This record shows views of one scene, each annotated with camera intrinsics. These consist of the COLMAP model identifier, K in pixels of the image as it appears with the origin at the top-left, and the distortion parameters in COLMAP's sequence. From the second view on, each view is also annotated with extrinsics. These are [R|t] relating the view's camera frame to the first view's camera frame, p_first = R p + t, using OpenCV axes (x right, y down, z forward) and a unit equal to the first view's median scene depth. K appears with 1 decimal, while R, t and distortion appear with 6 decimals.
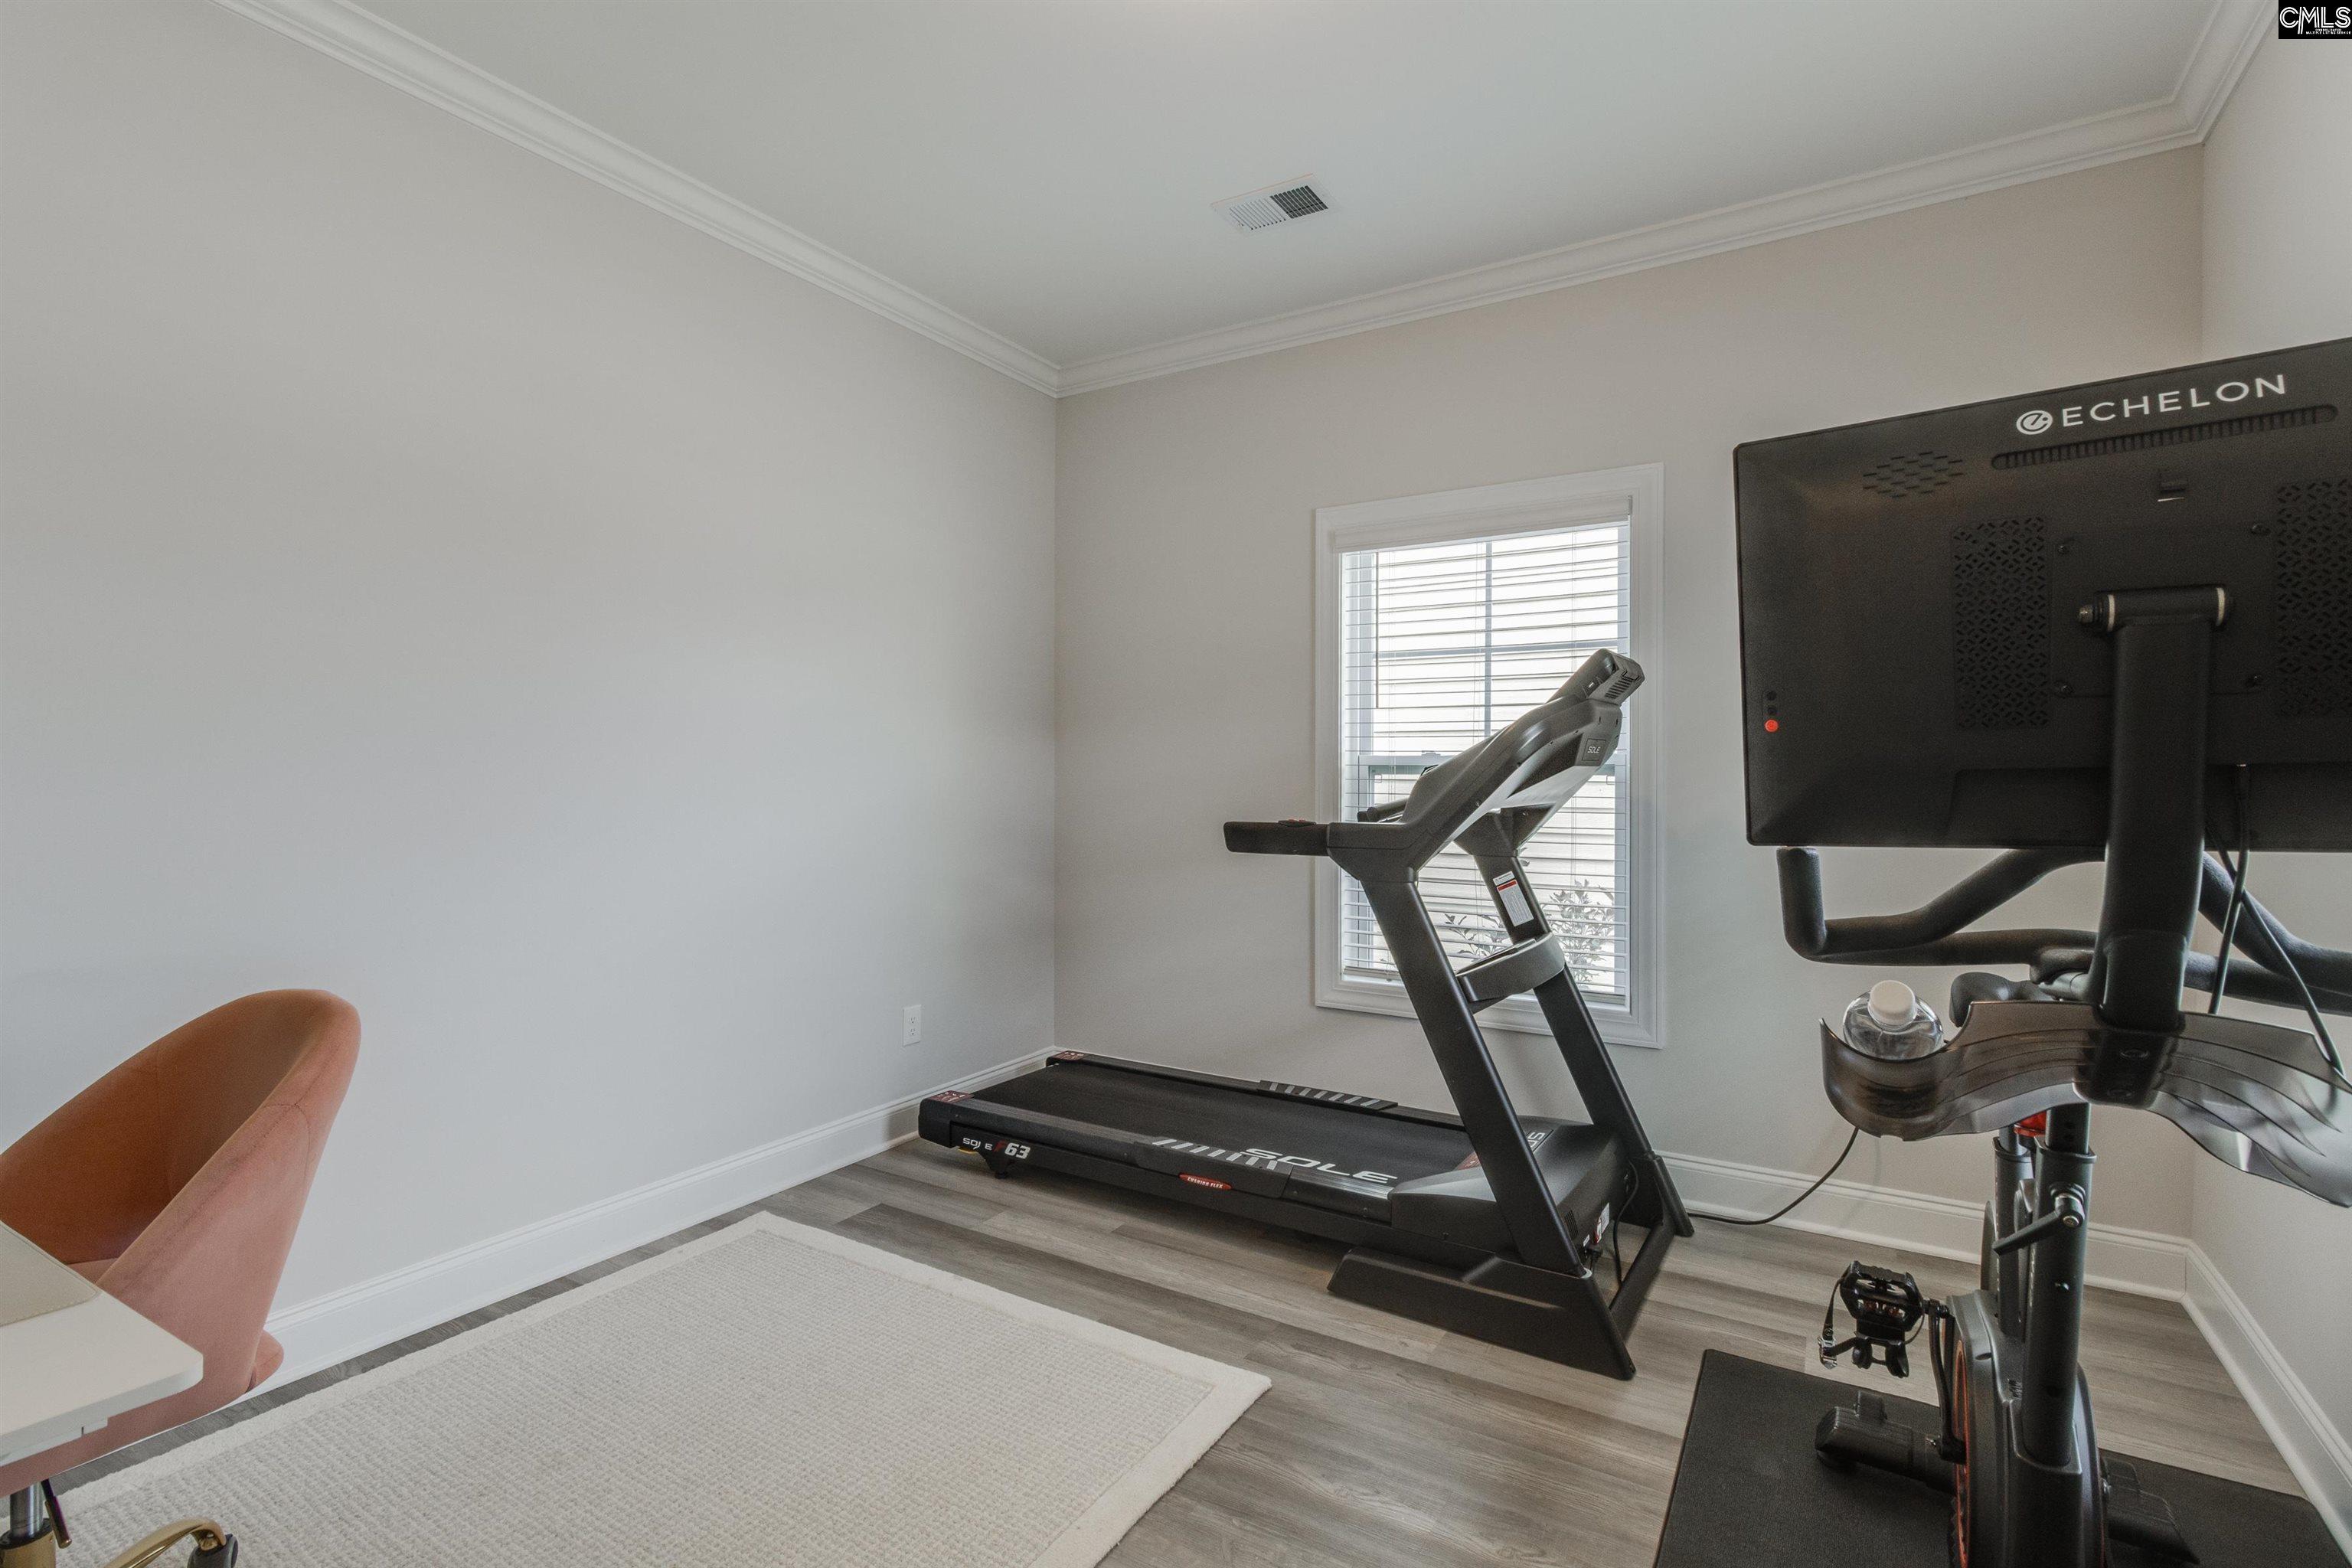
lens RADIAL K [[1085.5, 0, 1173.5], [0, 1085.5, 788.5], [0, 0, 1]] dist [0.000738, -0.000561]
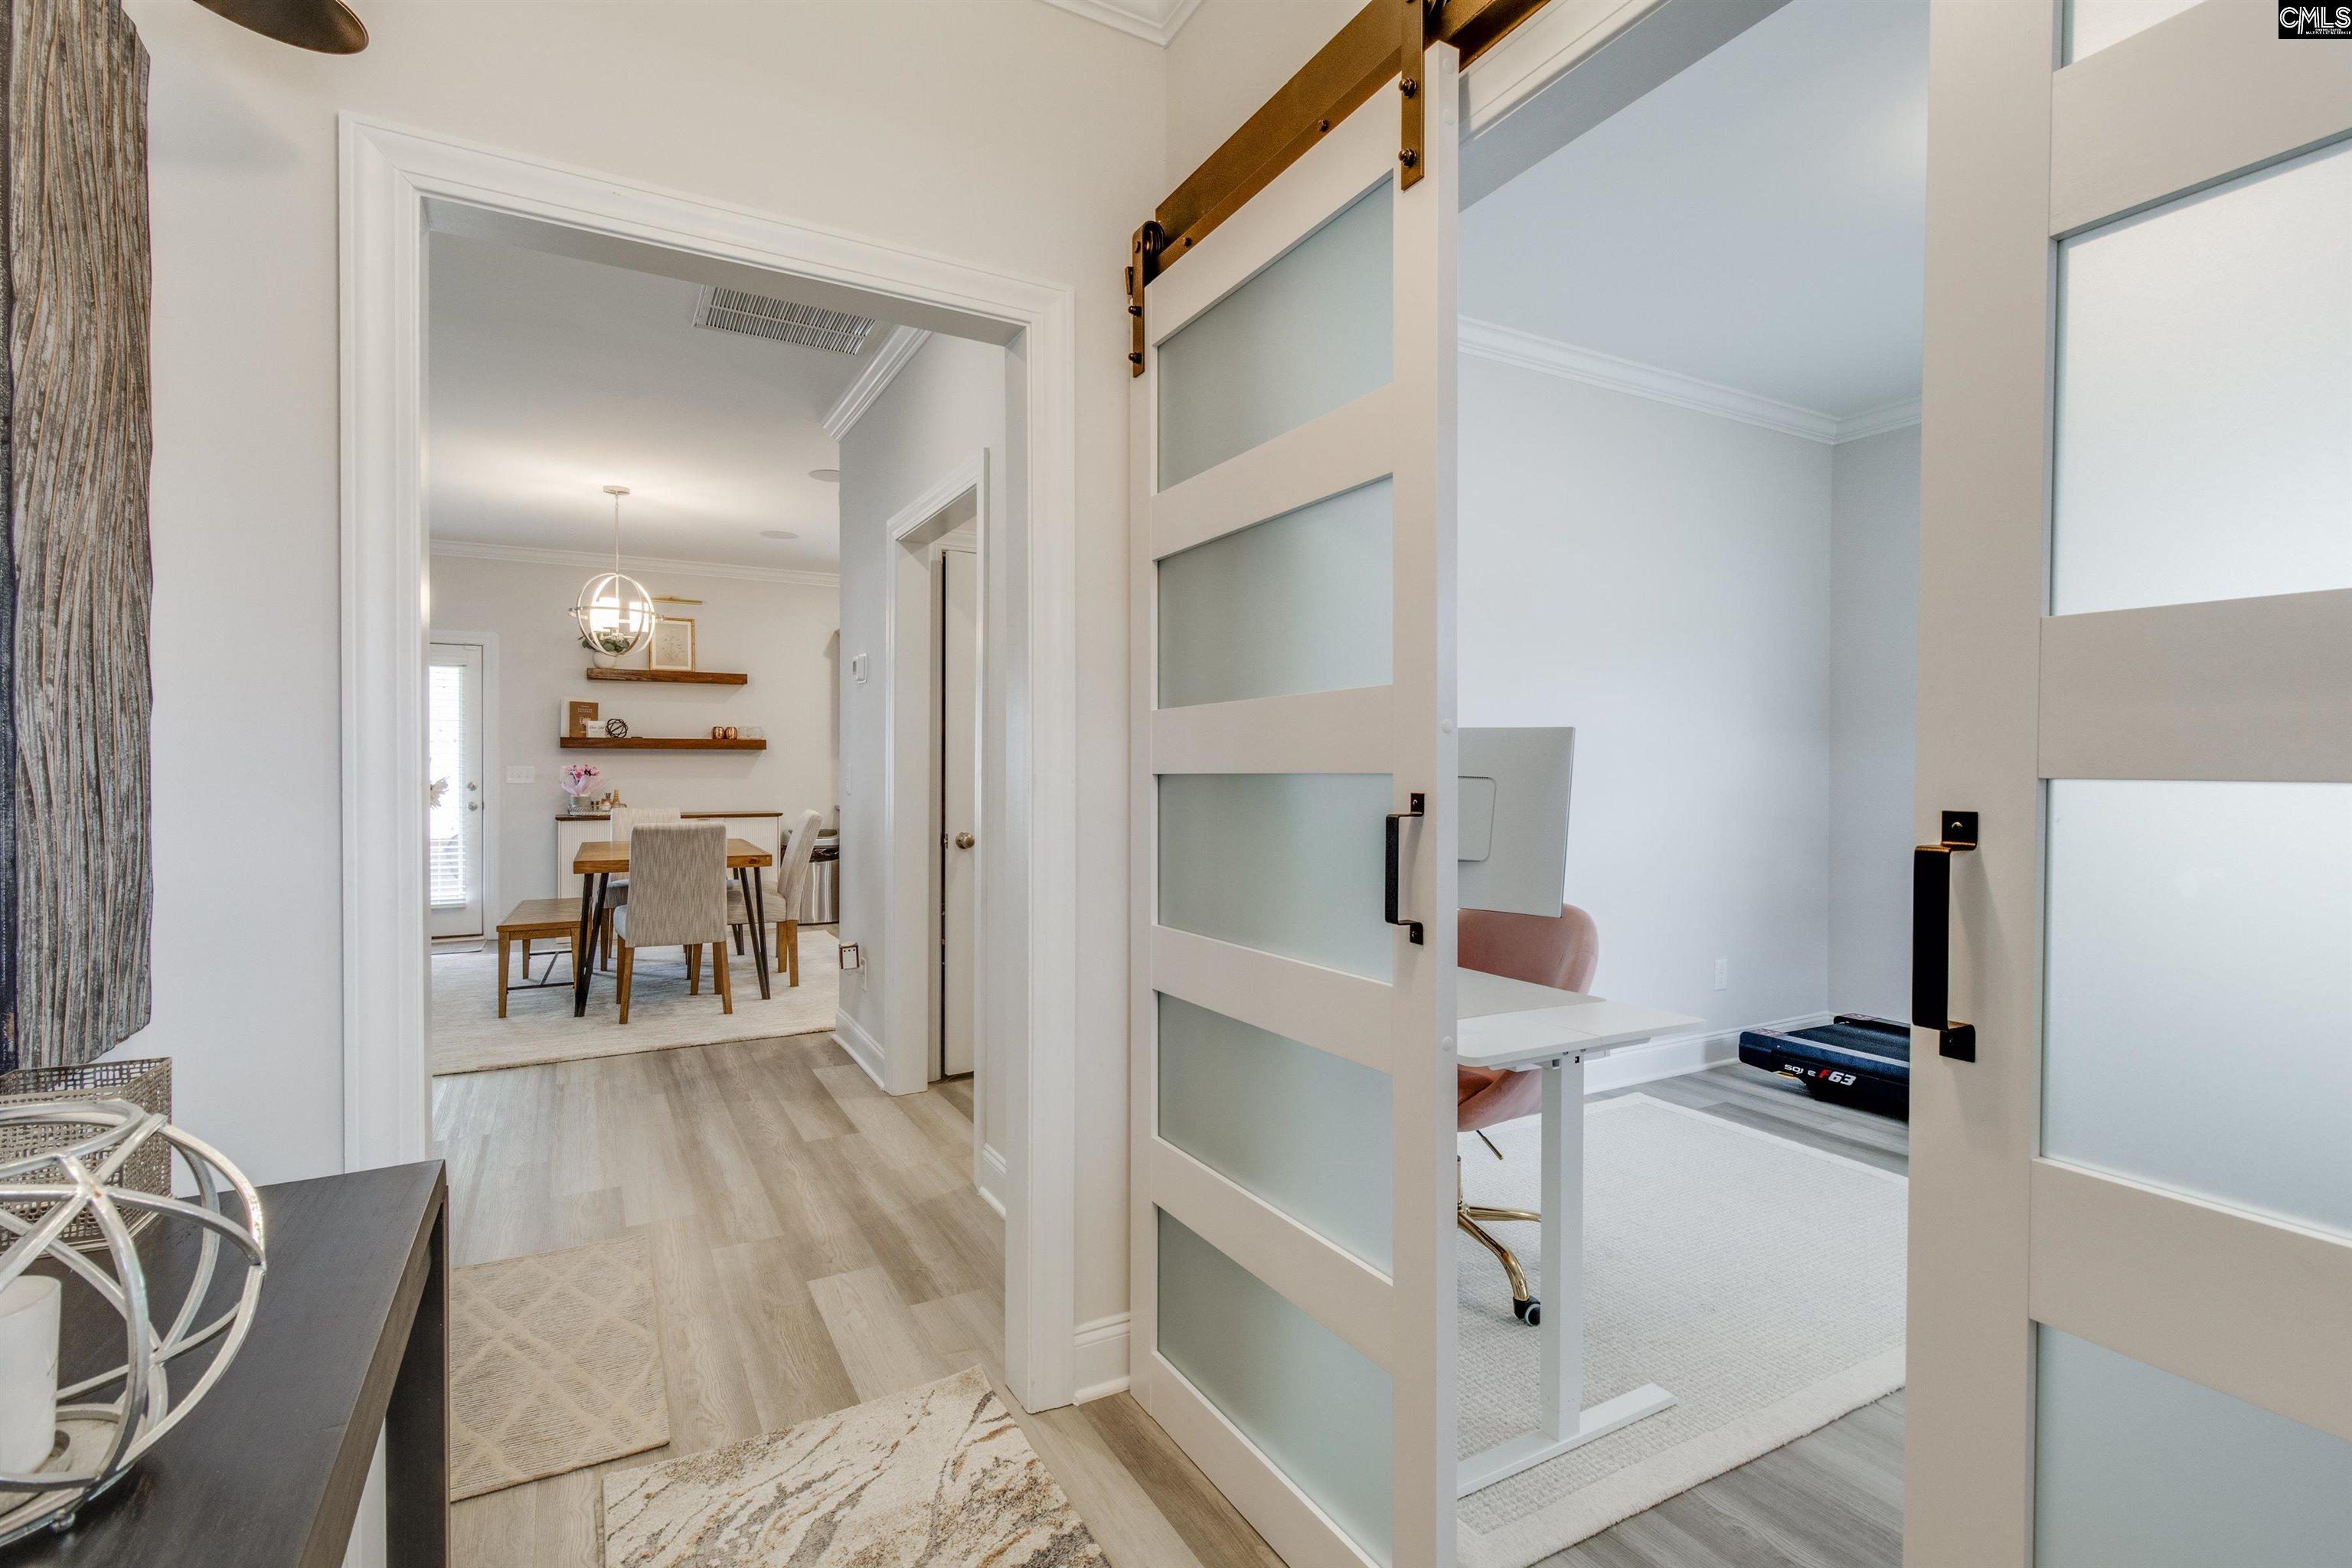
lens RADIAL K [[1085.5, 0, 1171.1], [0, 1085.5, 780.8], [0, 0, 1]] dist [0.000738, -0.000561]
pose [[0.871499, 0.001881, -0.490393, -0.198496], [-0.006717, 0.999945, -0.008101, 0.011610], [0.490351, 0.010354, 0.871464, -0.434425]]
